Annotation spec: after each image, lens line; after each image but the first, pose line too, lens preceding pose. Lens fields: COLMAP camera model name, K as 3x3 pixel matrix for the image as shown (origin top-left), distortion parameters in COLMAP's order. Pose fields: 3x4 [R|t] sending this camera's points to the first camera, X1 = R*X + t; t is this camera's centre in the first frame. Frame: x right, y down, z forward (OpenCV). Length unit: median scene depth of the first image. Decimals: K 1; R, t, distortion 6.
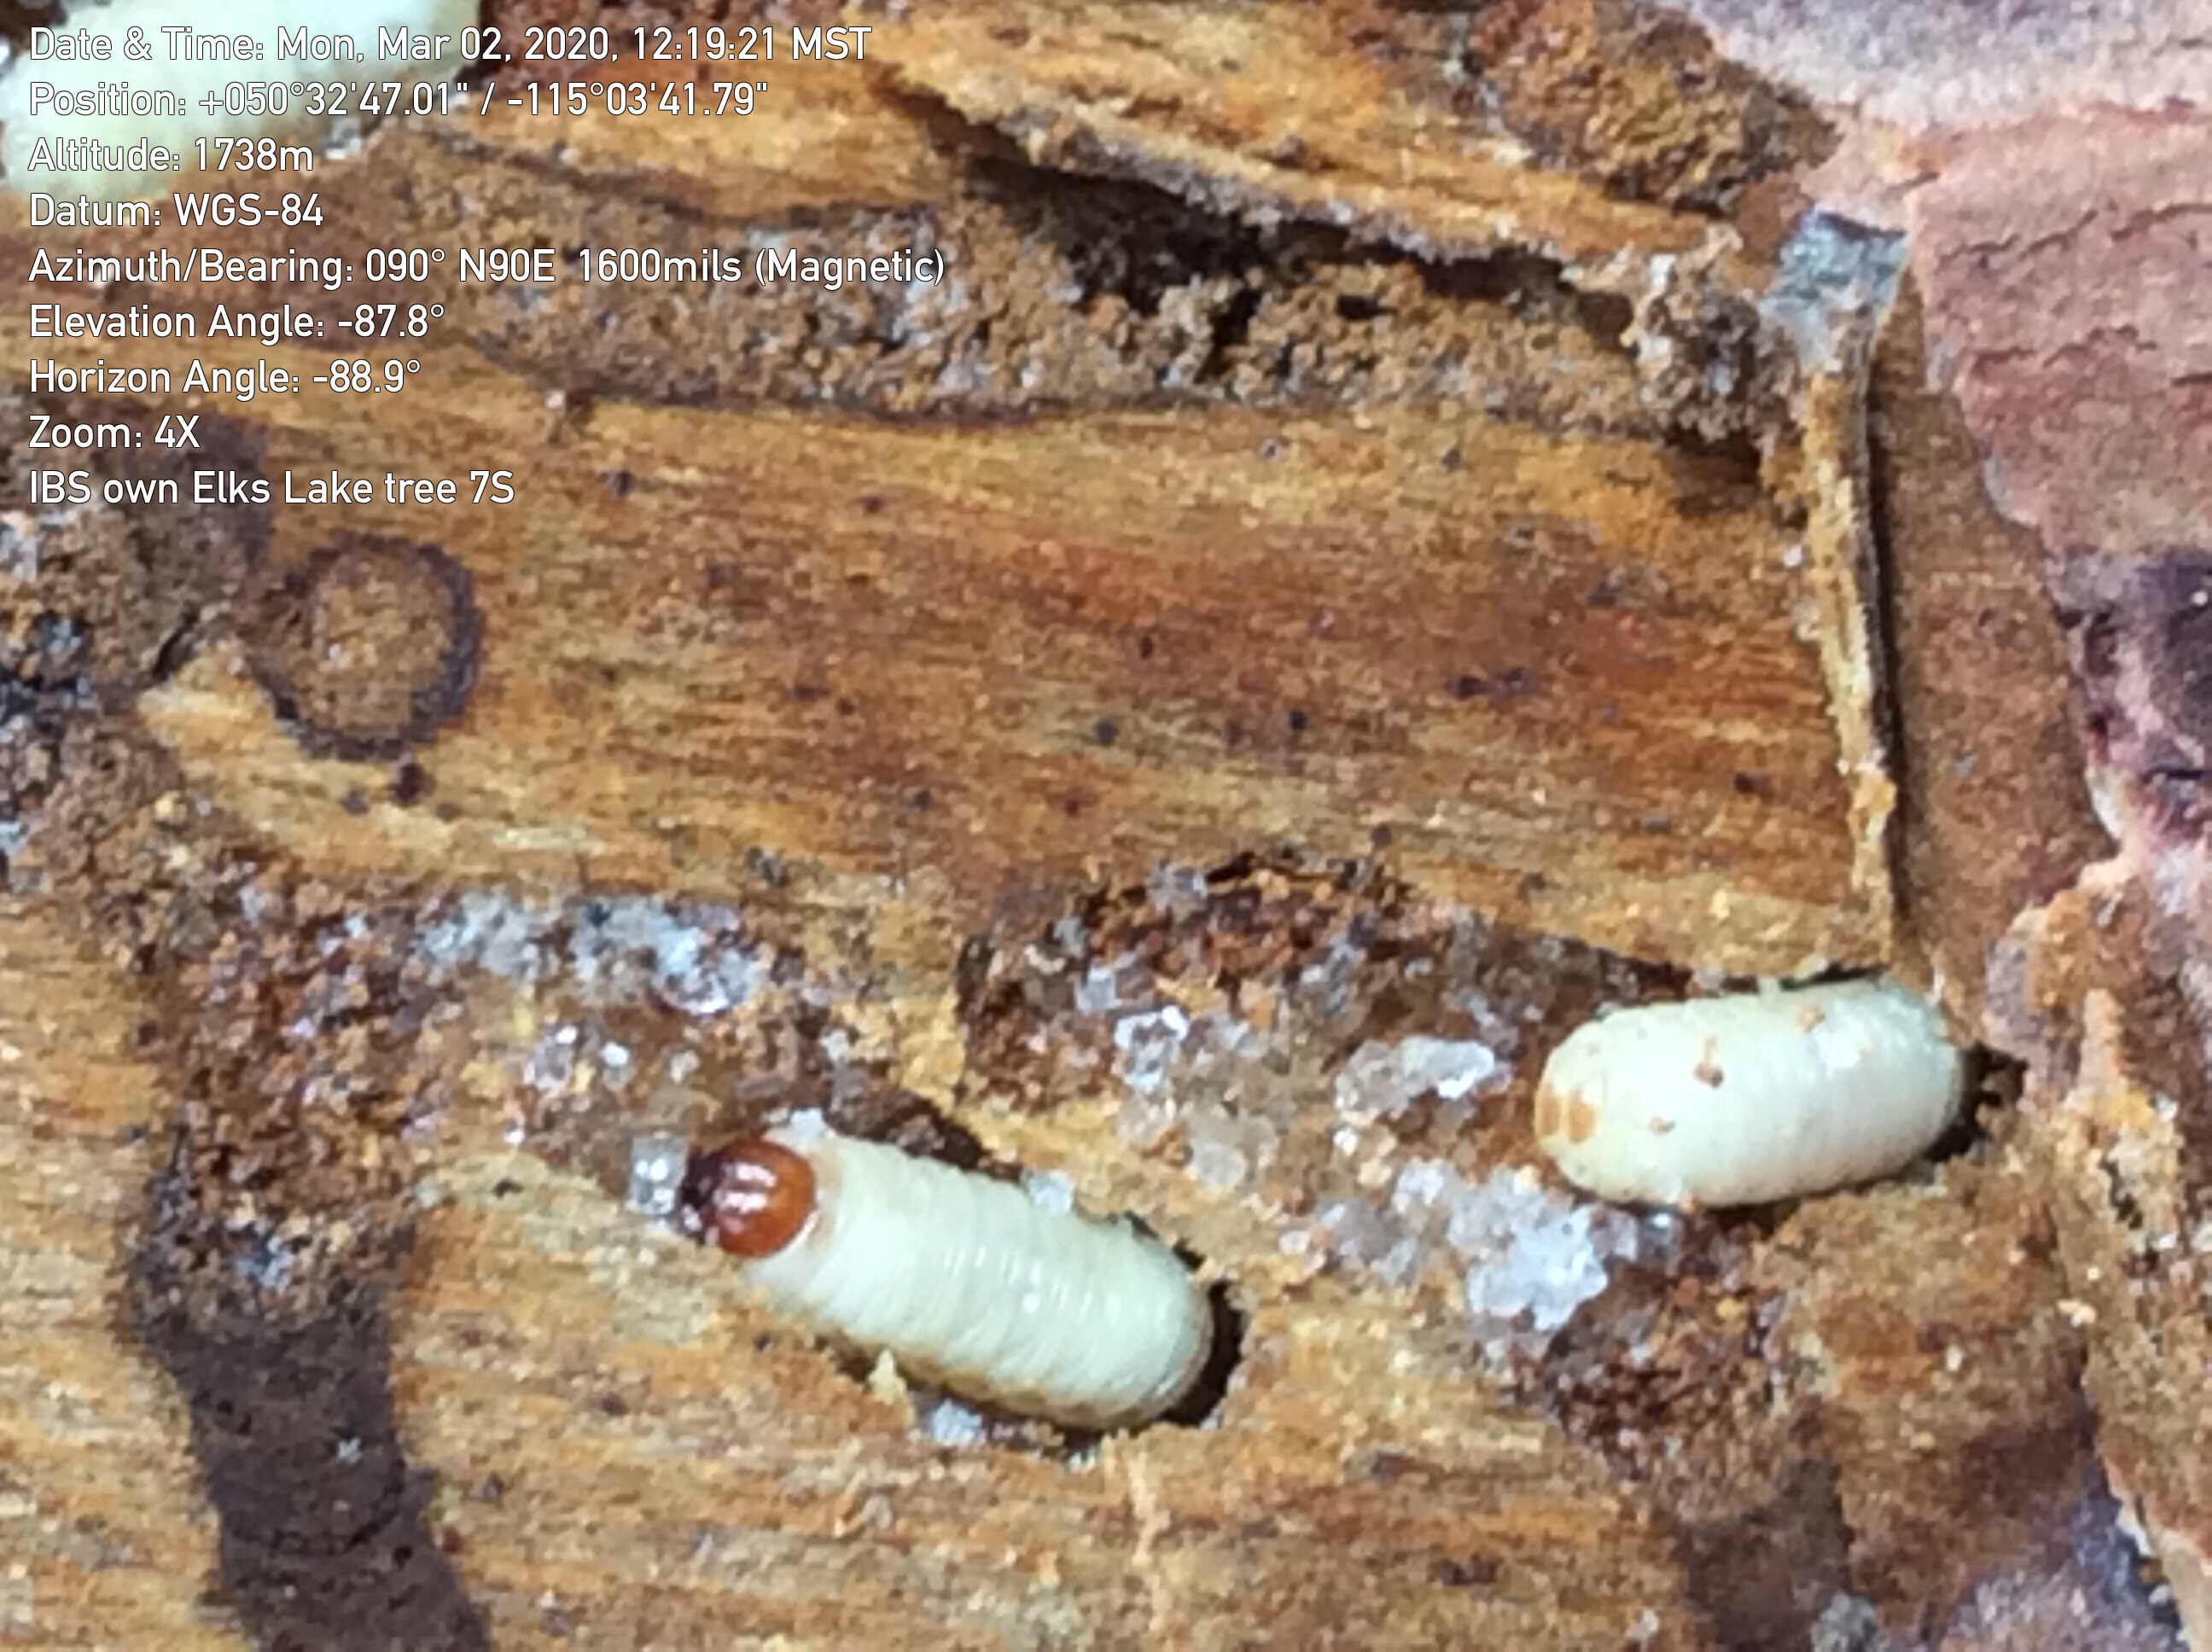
lens RADIAL K [[8249.9, 0, 1018.4], [0, 8249.9, 674.3], [0, 0, 1]] dist [-0.034758, 0.000000]
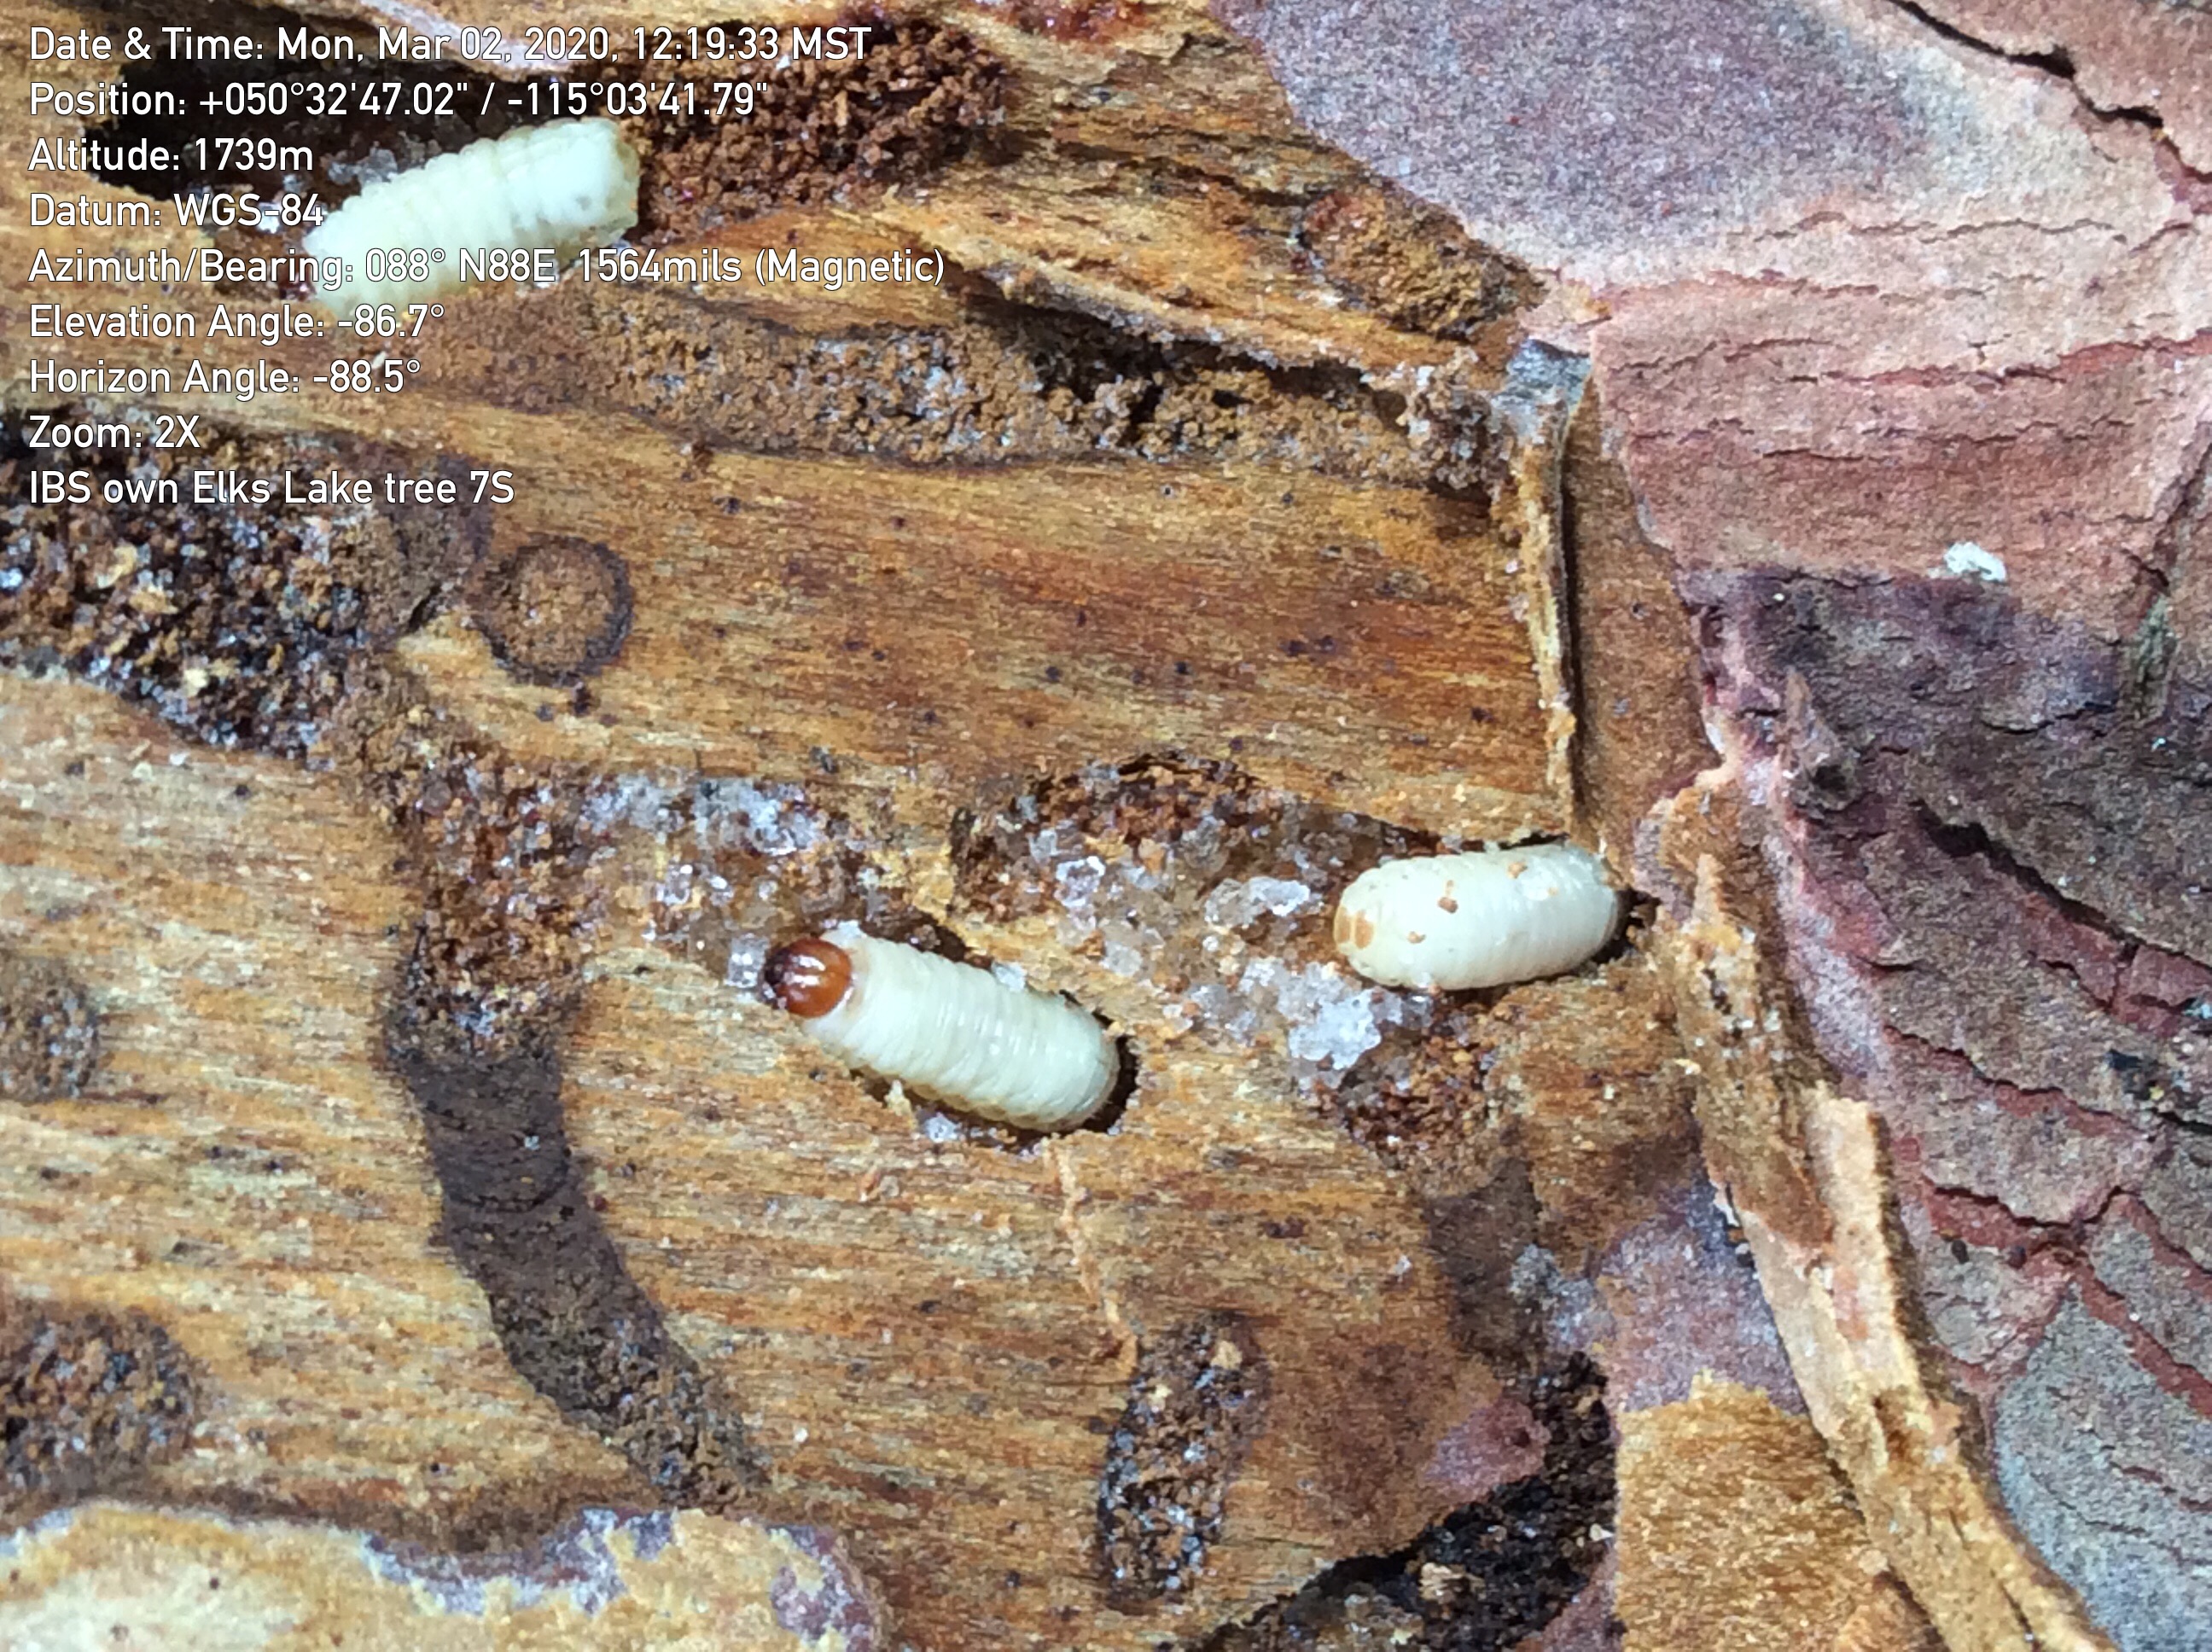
lens RADIAL K [[4242.3, 0, 1048.9], [0, 4242.3, 723.7], [0, 0, 1]] dist [0.028075, 0.000000]
pose [[0.999298, 0.014546, -0.034523, 0.036928], [-0.013965, 0.999758, 0.017010, 0.002790], [0.034762, -0.016516, 0.999259, 0.216946]]
